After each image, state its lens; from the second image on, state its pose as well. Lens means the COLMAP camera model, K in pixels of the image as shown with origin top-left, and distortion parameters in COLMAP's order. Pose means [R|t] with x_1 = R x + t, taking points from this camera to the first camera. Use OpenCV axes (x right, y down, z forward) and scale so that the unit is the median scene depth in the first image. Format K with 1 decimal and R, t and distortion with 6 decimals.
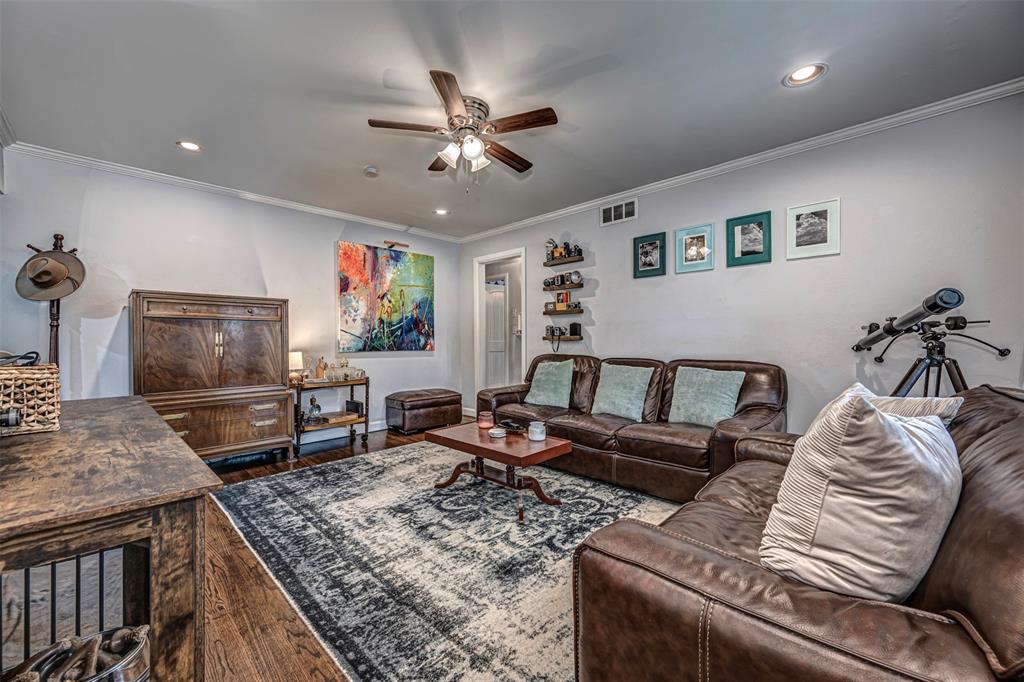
lens RADIAL K [[400.9, 0, 512.0], [0, 400.9, 341.0], [0, 0, 1]] dist [0.000082, -0.000124]
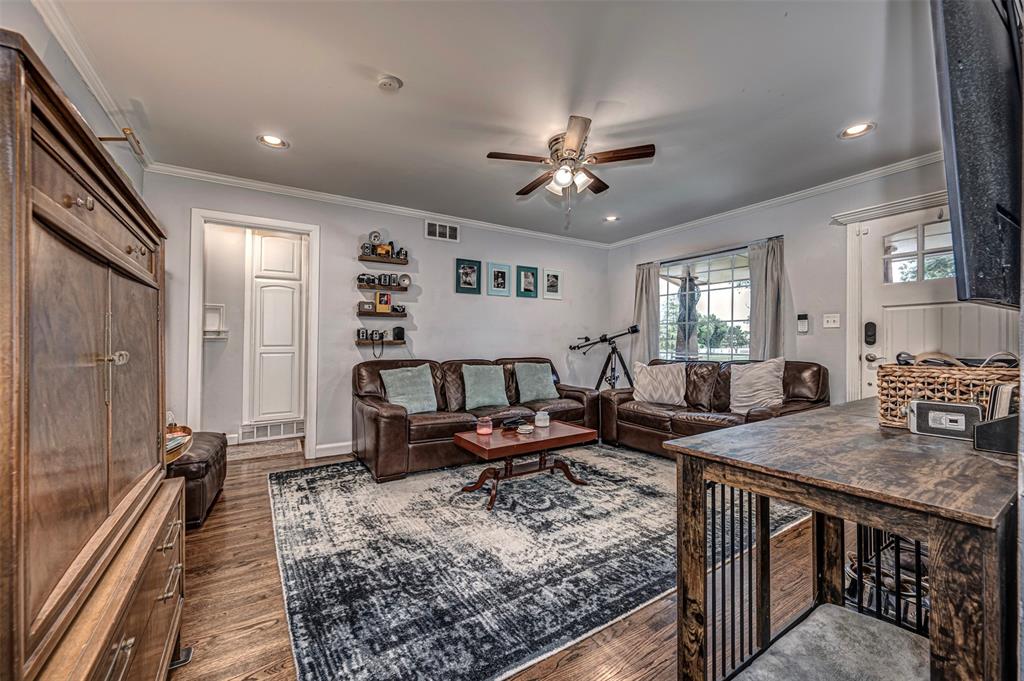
lens RADIAL K [[399.5, 0, 504.8], [0, 399.5, 349.6], [0, 0, 1]] dist [0.000053, -0.000033]
pose [[0.239275, -0.011467, 0.970884, -1.189701], [0.002665, 0.999934, 0.011153, -0.001639], [-0.970948, -0.000081, 0.239290, 0.859240]]
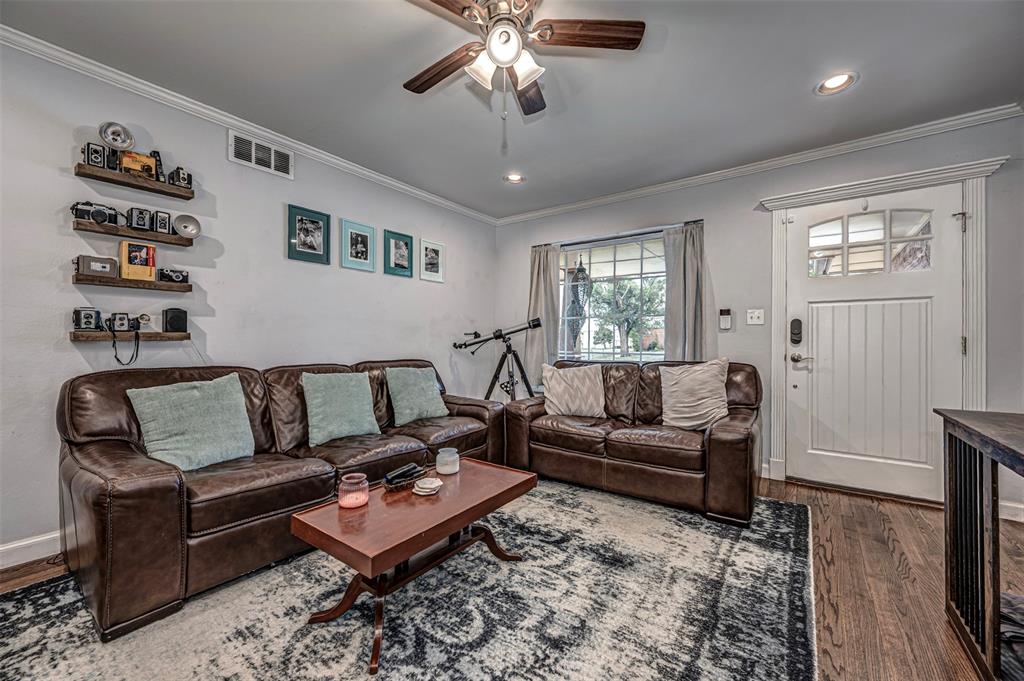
lens RADIAL K [[406.8, 0, 503.2], [0, 406.8, 353.0], [0, 0, 1]] dist [-0.002203, -0.000183]
pose [[-0.132556, -0.026542, 0.990820, -0.740058], [-0.002098, 0.999647, 0.026498, -0.002138], [-0.991173, 0.001434, -0.132564, 1.045334]]
